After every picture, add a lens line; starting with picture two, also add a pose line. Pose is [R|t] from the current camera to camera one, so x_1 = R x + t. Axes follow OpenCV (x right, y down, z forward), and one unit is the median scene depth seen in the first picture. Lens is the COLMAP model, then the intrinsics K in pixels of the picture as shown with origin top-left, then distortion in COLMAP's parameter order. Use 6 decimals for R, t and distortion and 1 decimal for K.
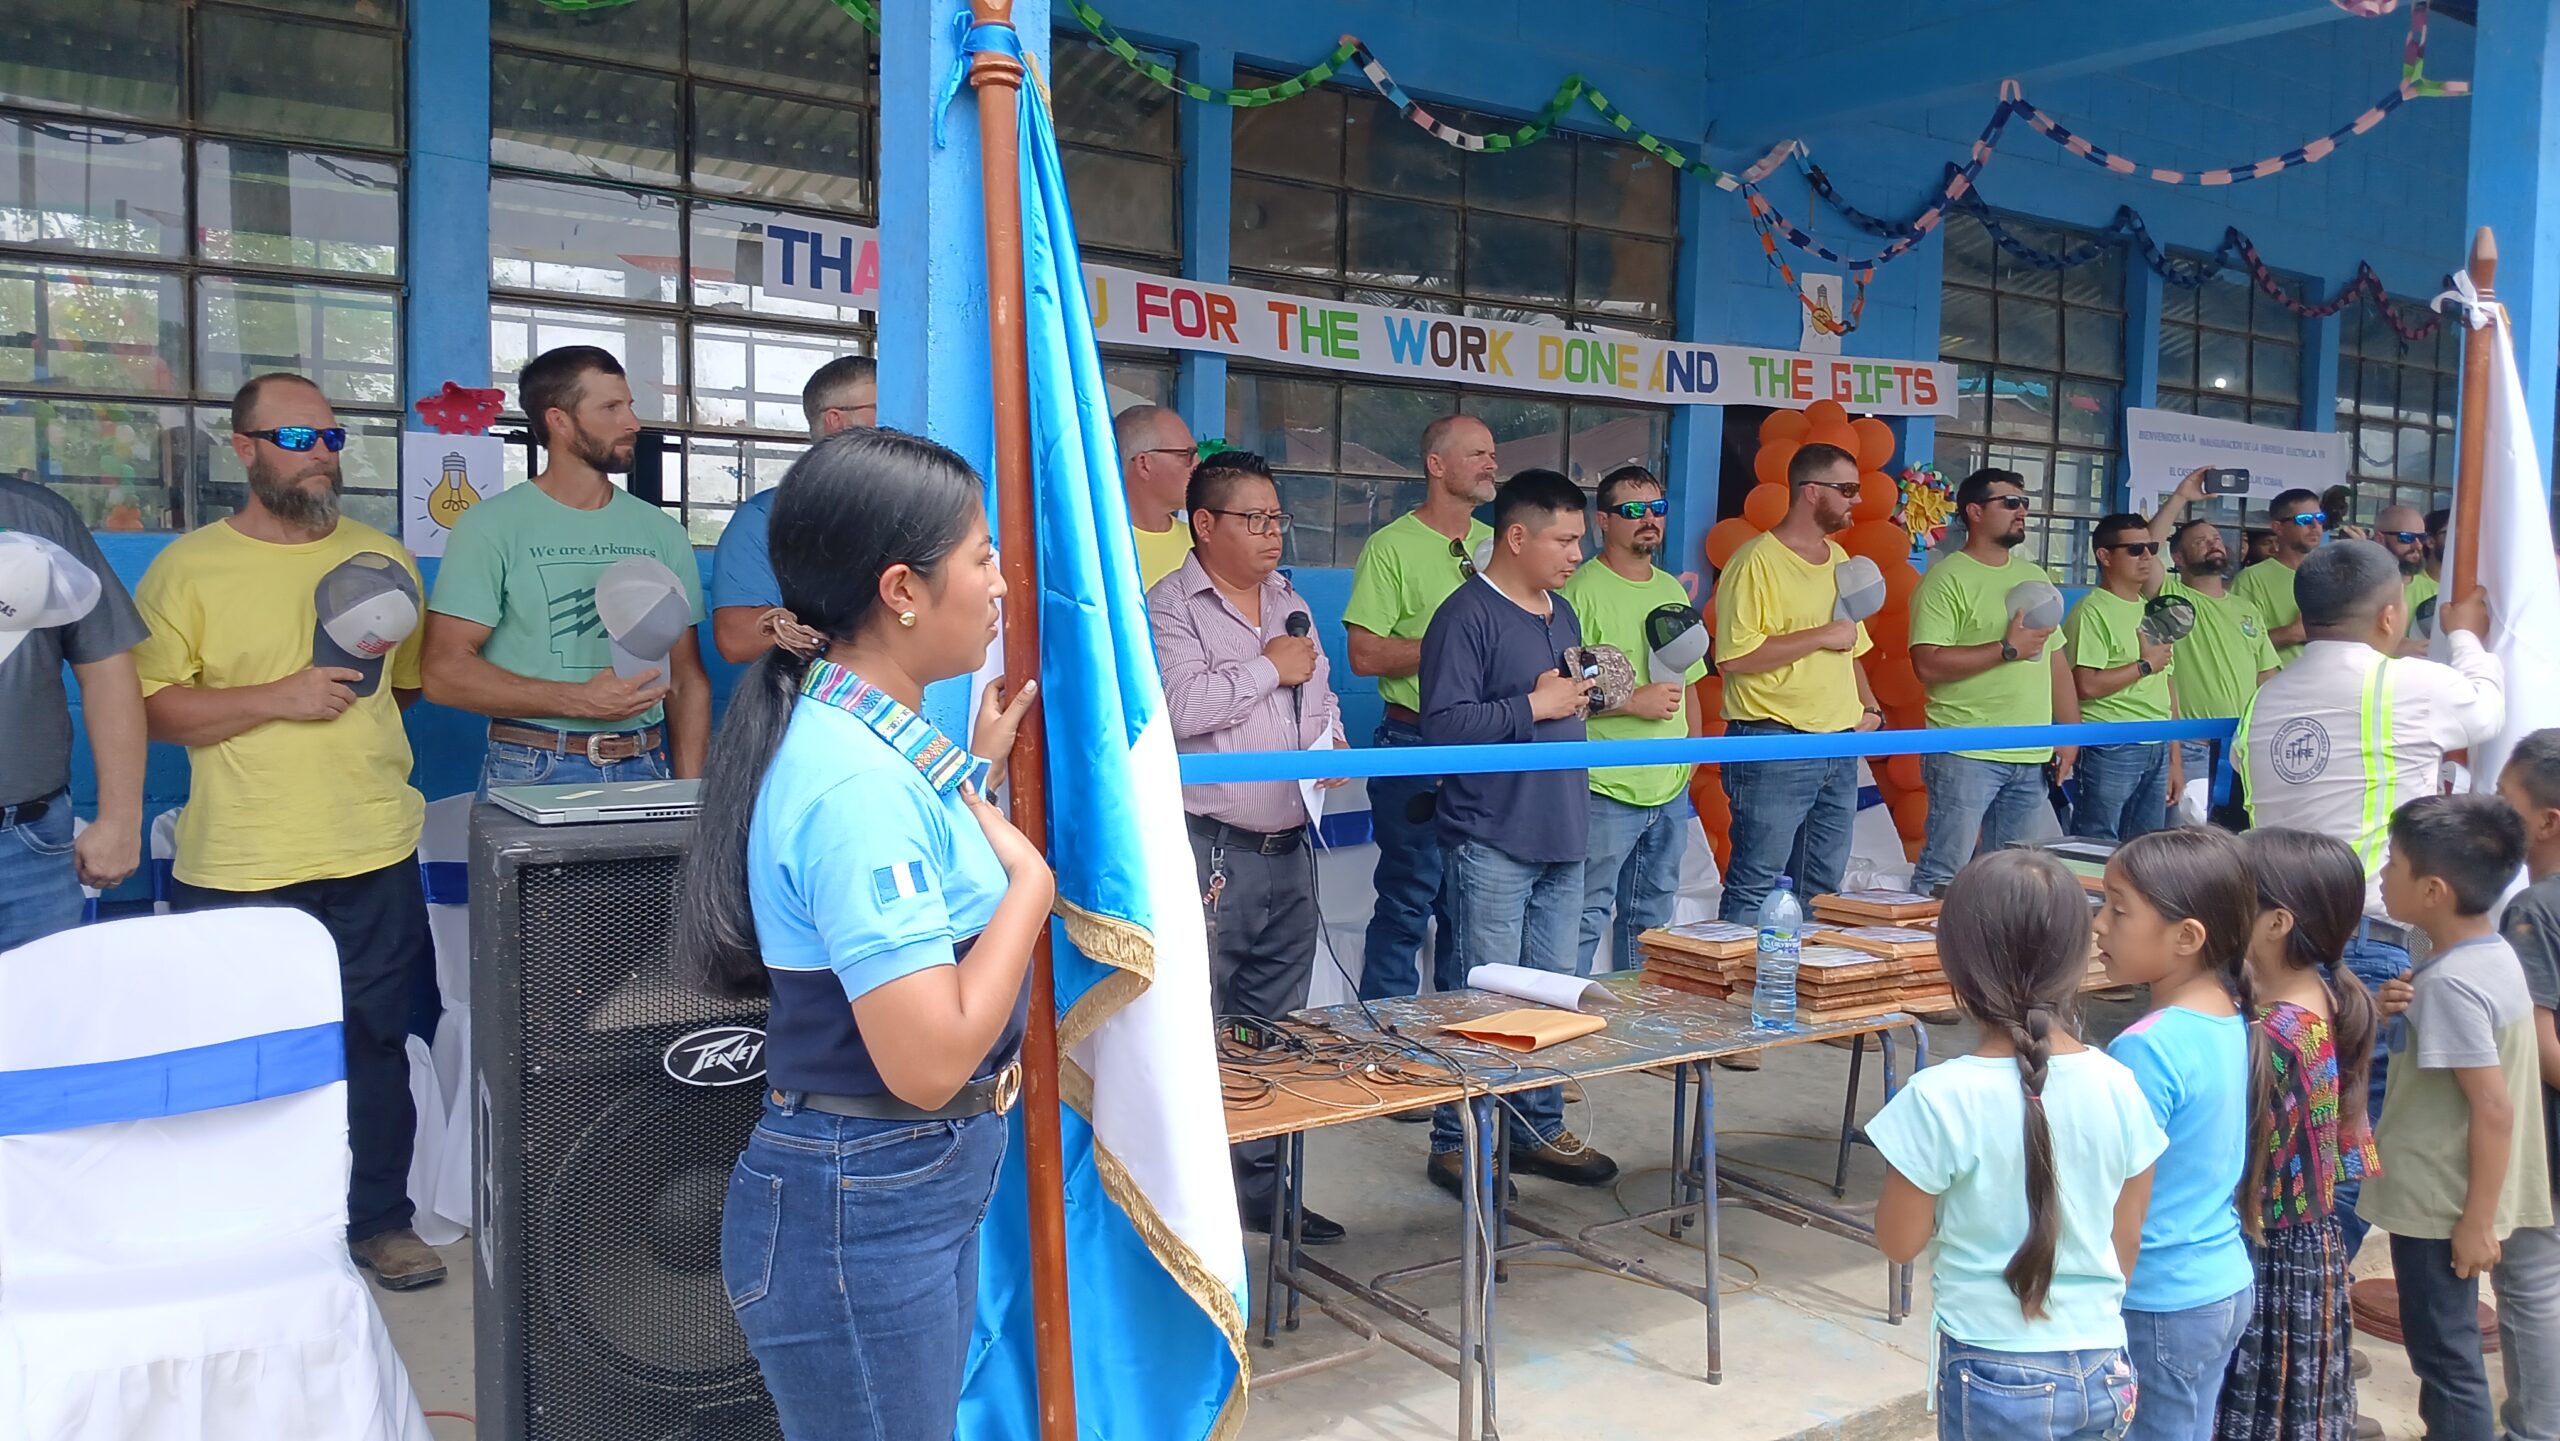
lens RADIAL K [[1966.3, 0, 1277.5], [0, 1966.3, 715.7], [0, 0, 1]] dist [0.072956, -0.145322]
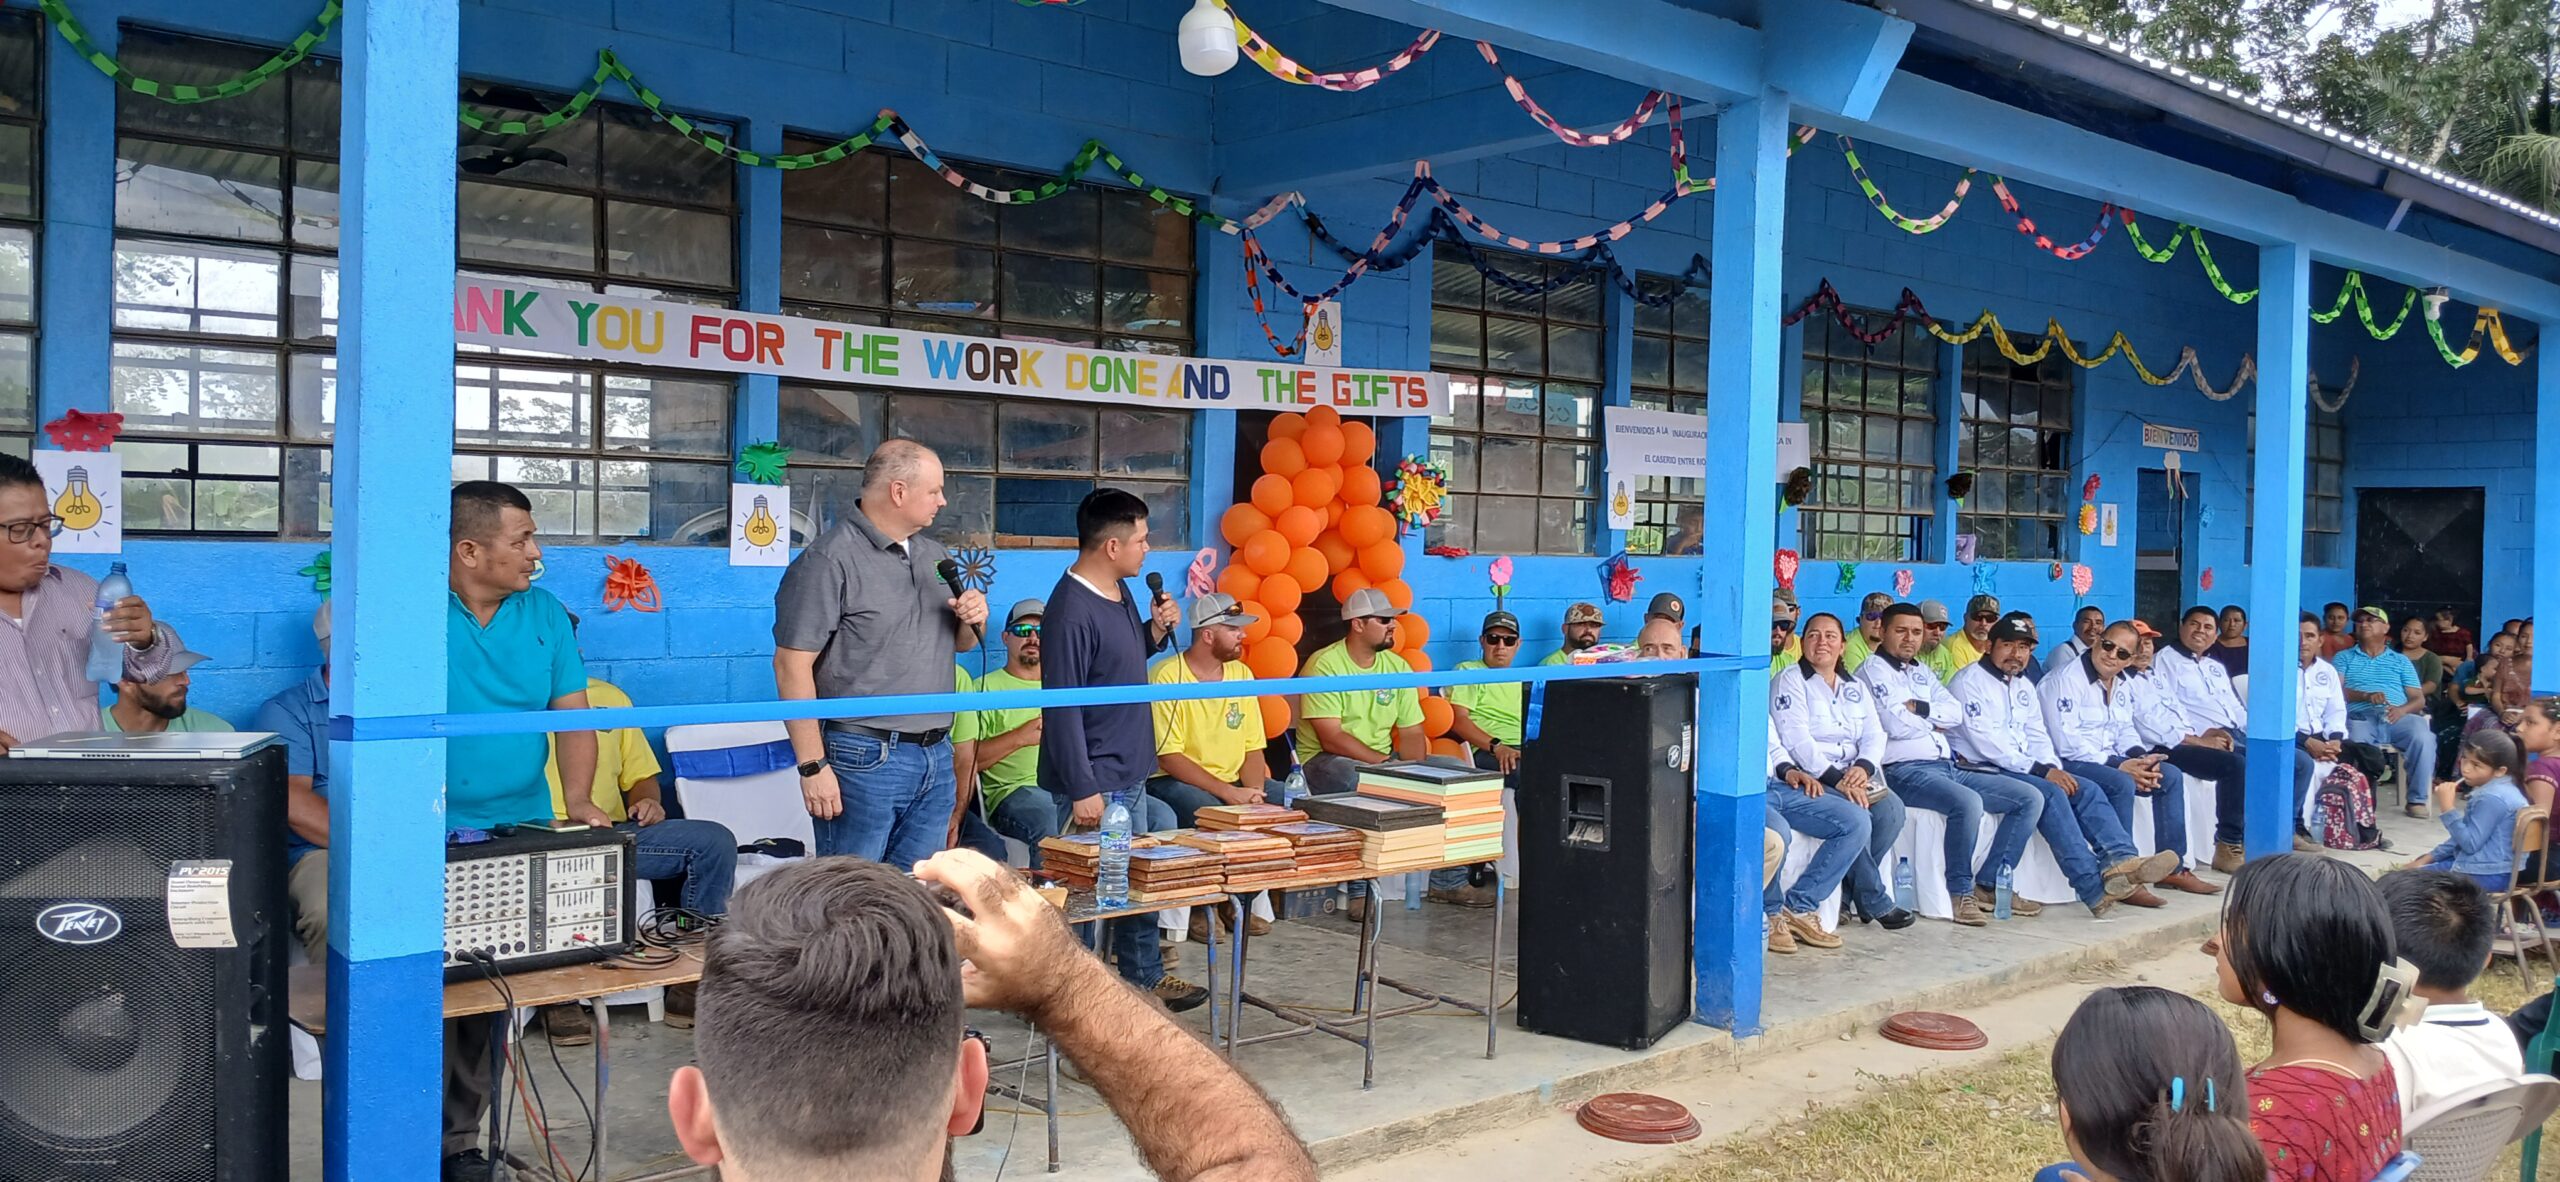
lens RADIAL K [[1976.5, 0, 1300.7], [0, 1976.5, 568.2], [0, 0, 1]] dist [0.090389, -0.179153]
pose [[0.991388, -0.005691, 0.130832, 0.122969], [0.012152, 0.998743, -0.048637, -0.002360], [-0.130391, 0.049808, 0.990211, -0.216817]]
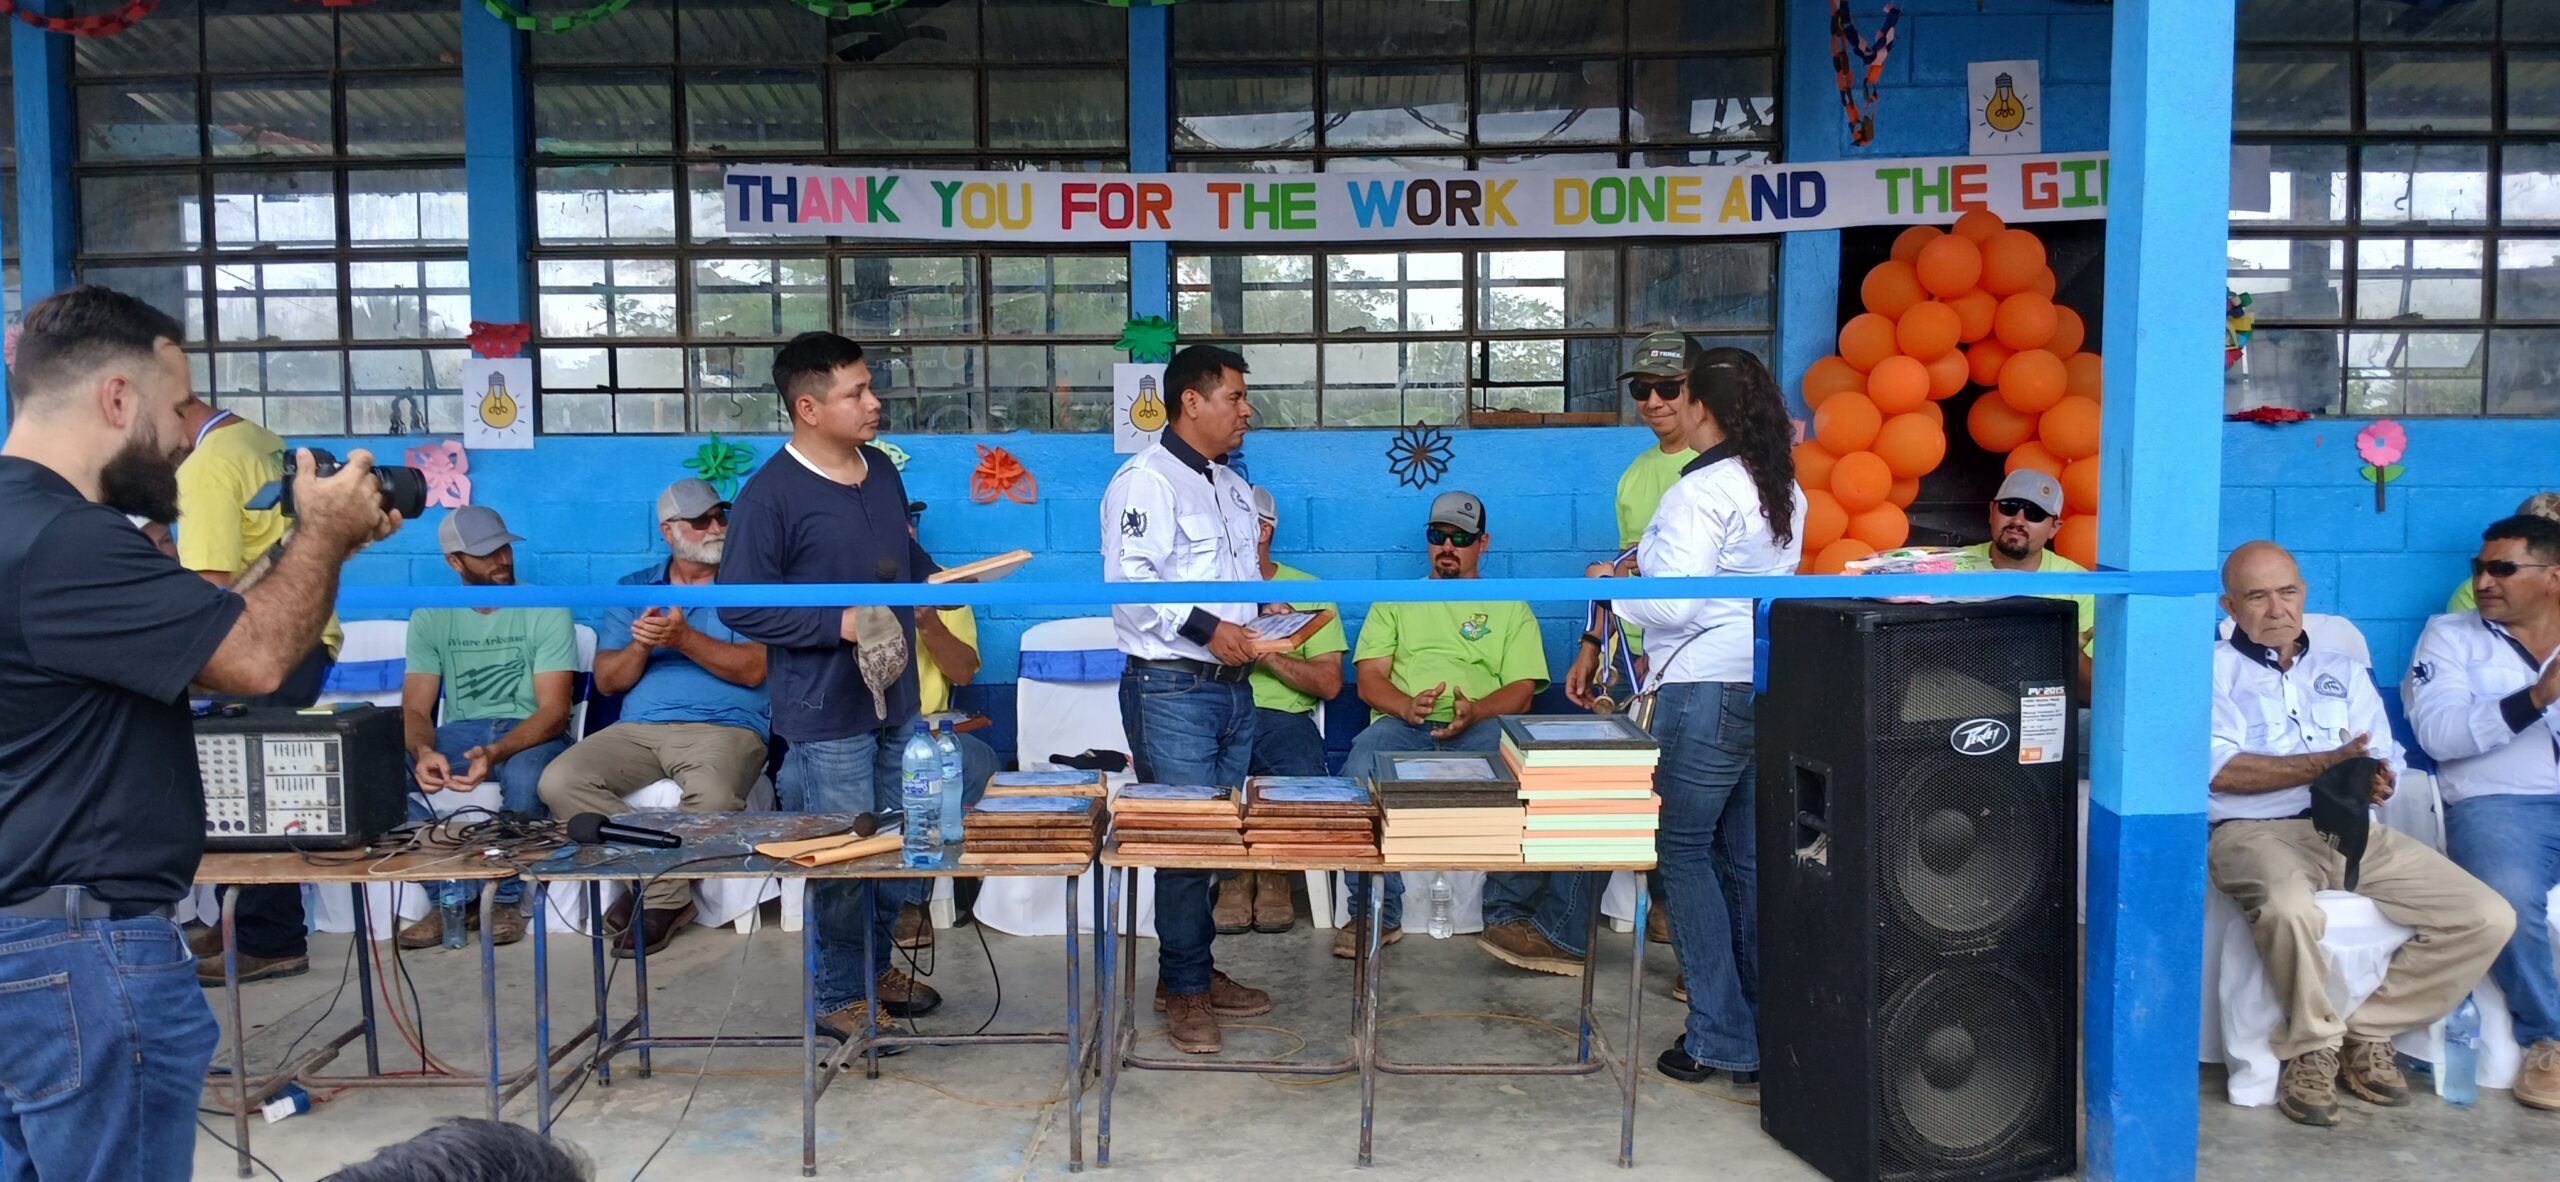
lens RADIAL K [[1976.5, 0, 1276.2], [0, 1976.5, 580.8], [0, 0, 1]] dist [0.090389, -0.179153]
pose [[0.807904, 0.012601, -0.589179, 0.629542], [-0.012007, 0.999916, 0.004922, -0.001324], [0.589191, 0.003098, 0.807988, 0.150908]]
